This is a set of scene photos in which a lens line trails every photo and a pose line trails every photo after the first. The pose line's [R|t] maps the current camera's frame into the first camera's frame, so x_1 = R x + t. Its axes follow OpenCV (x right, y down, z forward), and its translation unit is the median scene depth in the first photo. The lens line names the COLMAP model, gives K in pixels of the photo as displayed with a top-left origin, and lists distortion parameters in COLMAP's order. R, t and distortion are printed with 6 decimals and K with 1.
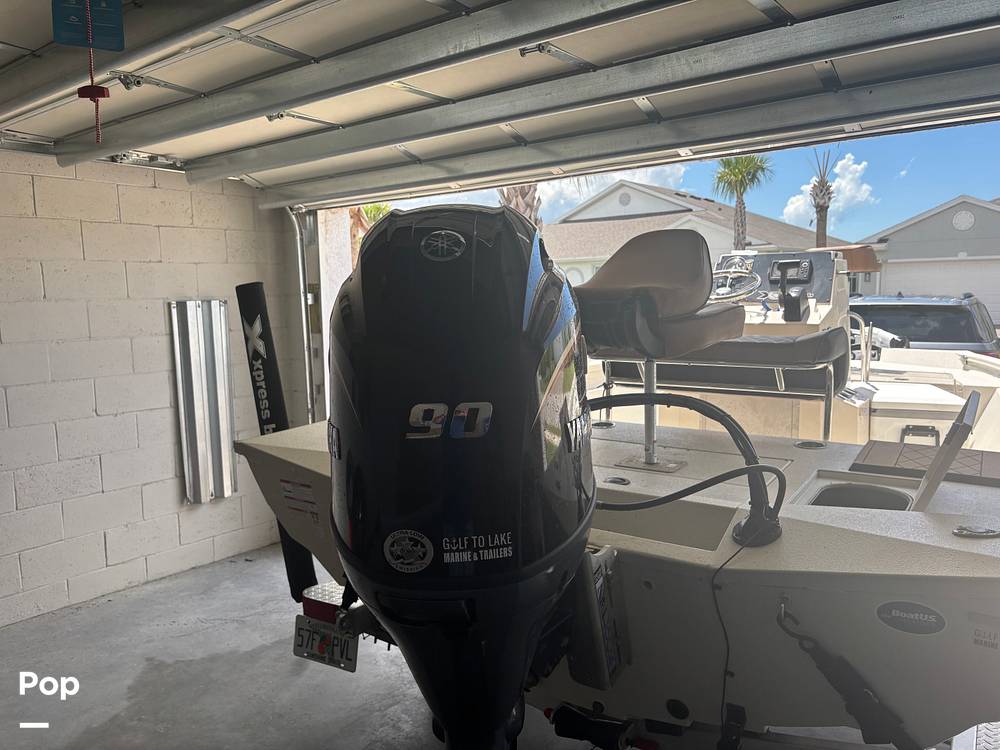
lens RADIAL K [[739.8, 0, 500.0], [0, 739.8, 375.0], [0, 0, 1]] dist [0.001478, -0.000683]
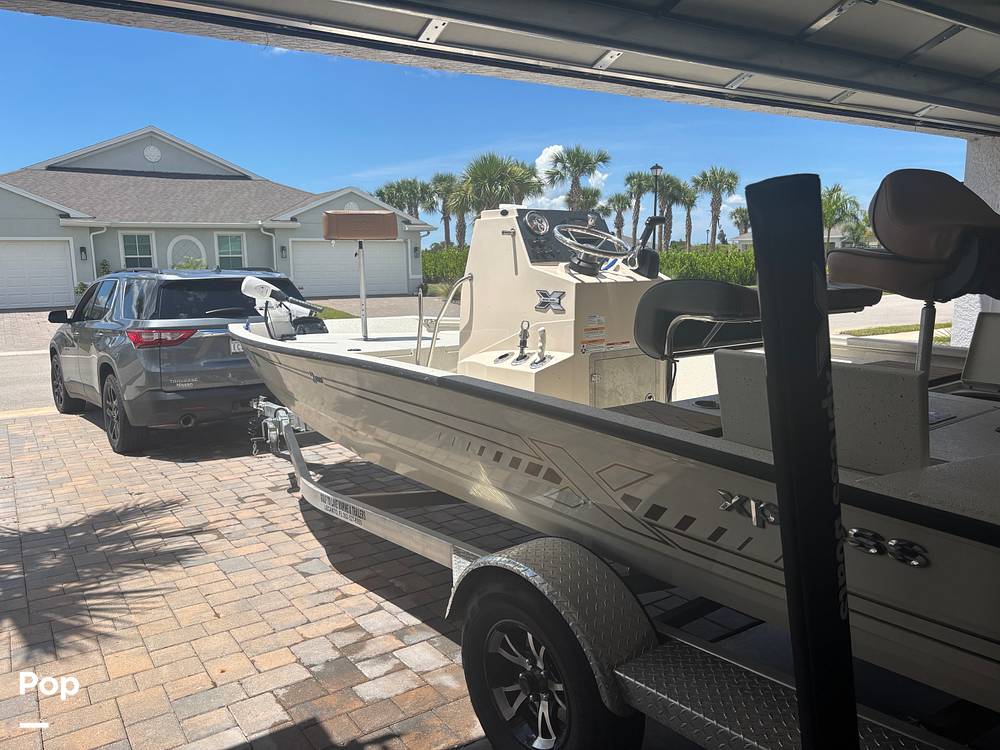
lens RADIAL K [[739.8, 0, 500.0], [0, 739.8, 375.0], [0, 0, 1]] dist [0.001478, -0.000683]
pose [[0.323951, -0.128950, 0.937245, -0.447136], [0.118201, 0.988422, 0.095136, -0.025718], [-0.938661, 0.079964, 0.335442, 0.387316]]
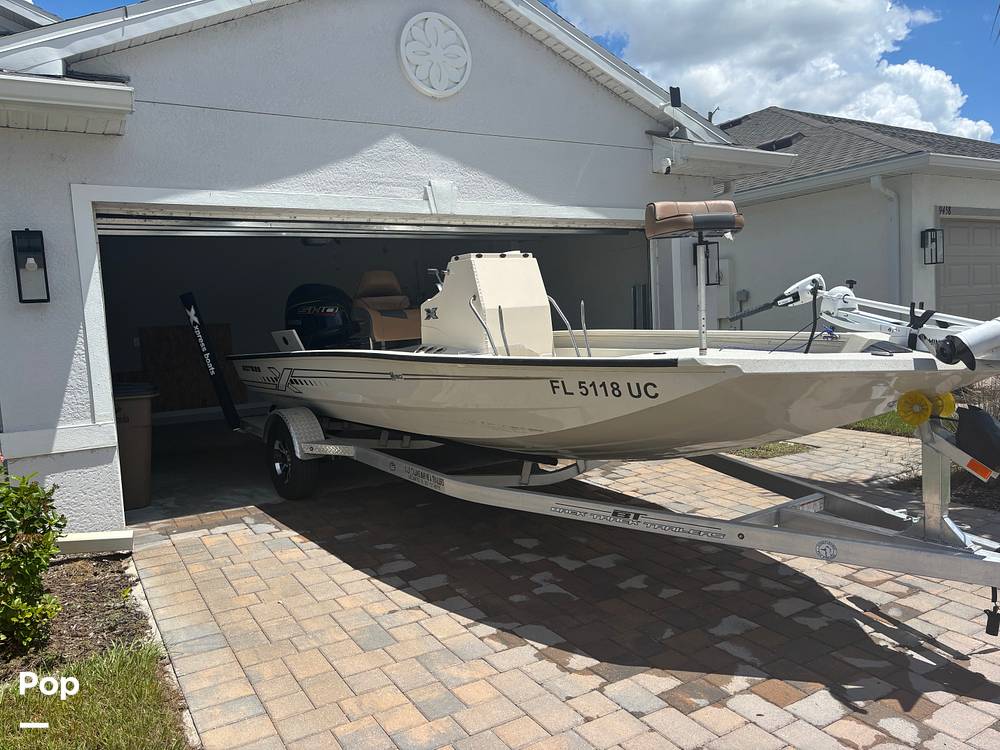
lens RADIAL K [[802.1, 0, 500.0], [0, 802.1, 375.0], [0, 0, 1]] dist [0.086289, 0.000511]
pose [[-0.364361, 0.102034, -0.925651, 0.837618], [-0.034271, 0.991837, 0.122820, -0.076333], [0.930627, 0.076474, -0.357890, 0.834529]]
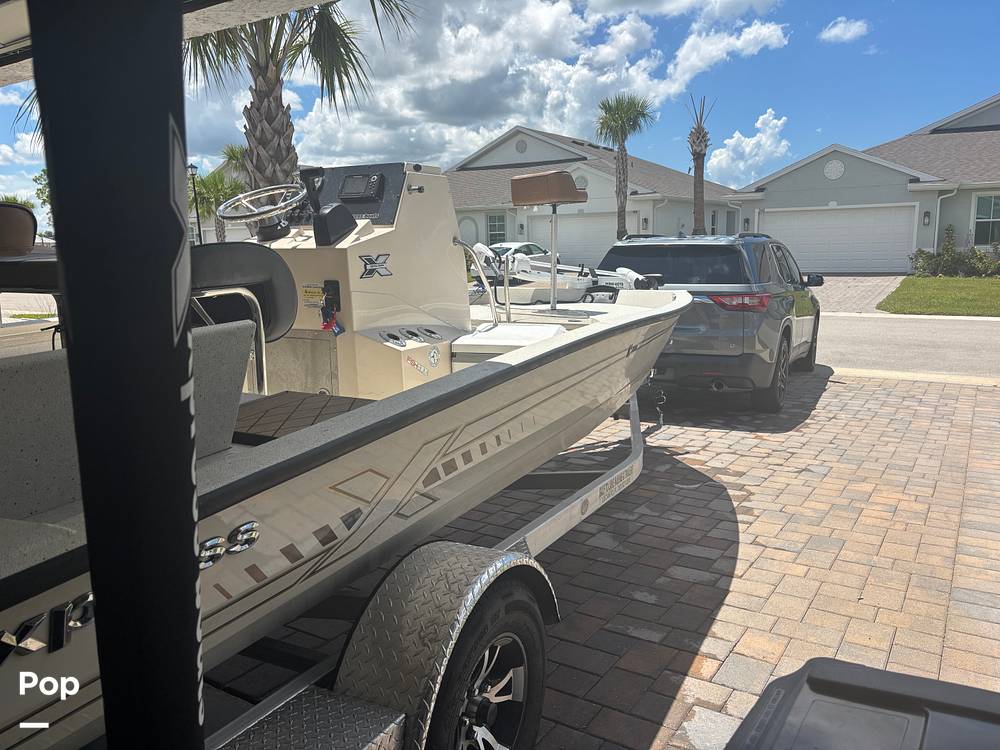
lens RADIAL K [[741.2, 0, 496.9], [0, 741.2, 357.2], [0, 0, 1]] dist [0.008686, 0.007230]
pose [[0.995611, -0.011252, 0.092908, 0.069080], [0.007564, 0.999173, 0.039953, 0.002434], [-0.093281, -0.039075, 0.994873, 0.024641]]
